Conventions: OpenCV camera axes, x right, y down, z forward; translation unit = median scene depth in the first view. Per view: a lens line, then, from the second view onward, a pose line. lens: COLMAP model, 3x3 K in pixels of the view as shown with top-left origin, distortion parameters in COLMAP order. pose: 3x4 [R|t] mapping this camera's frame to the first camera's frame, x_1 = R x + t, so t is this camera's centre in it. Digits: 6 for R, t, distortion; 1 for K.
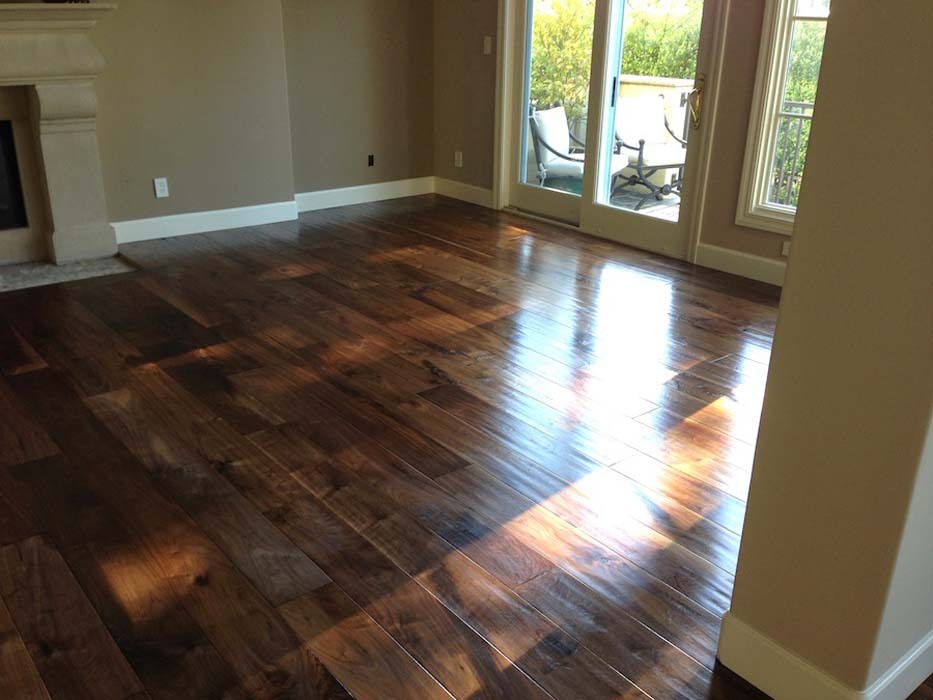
lens RADIAL K [[841.4, 0, 466.5], [0, 841.4, 350.0], [0, 0, 1]] dist [-0.005612, -0.002197]
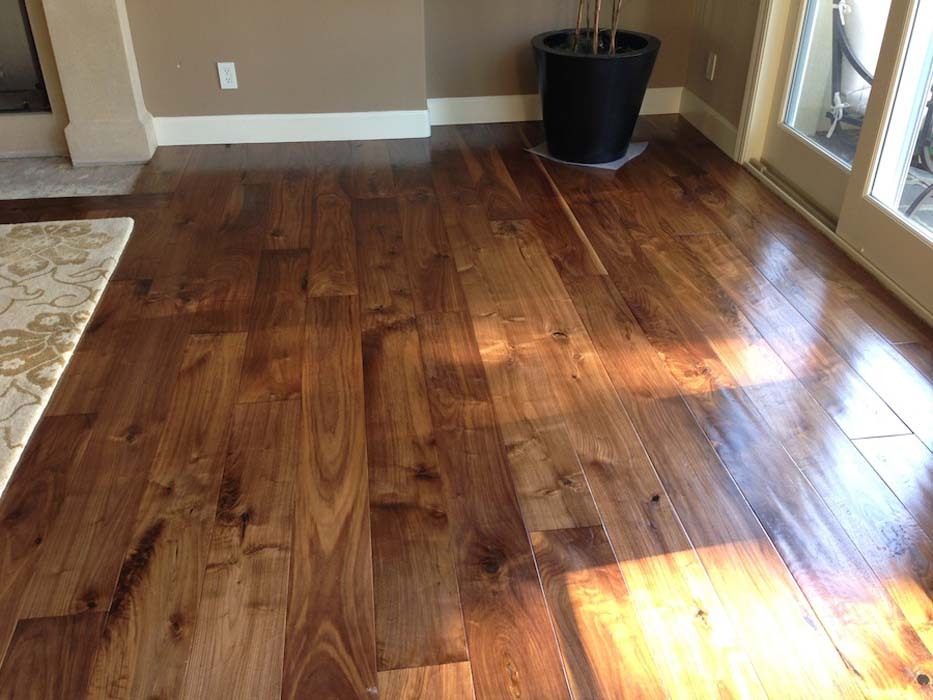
lens RADIAL K [[841.4, 0, 466.5], [0, 841.4, 350.0], [0, 0, 1]] dist [-0.005612, -0.002197]
pose [[0.847814, 0.263131, -0.460405, 0.226237], [-0.181034, 0.959665, 0.215104, -0.165682], [0.498436, -0.099019, 0.861253, 0.466363]]
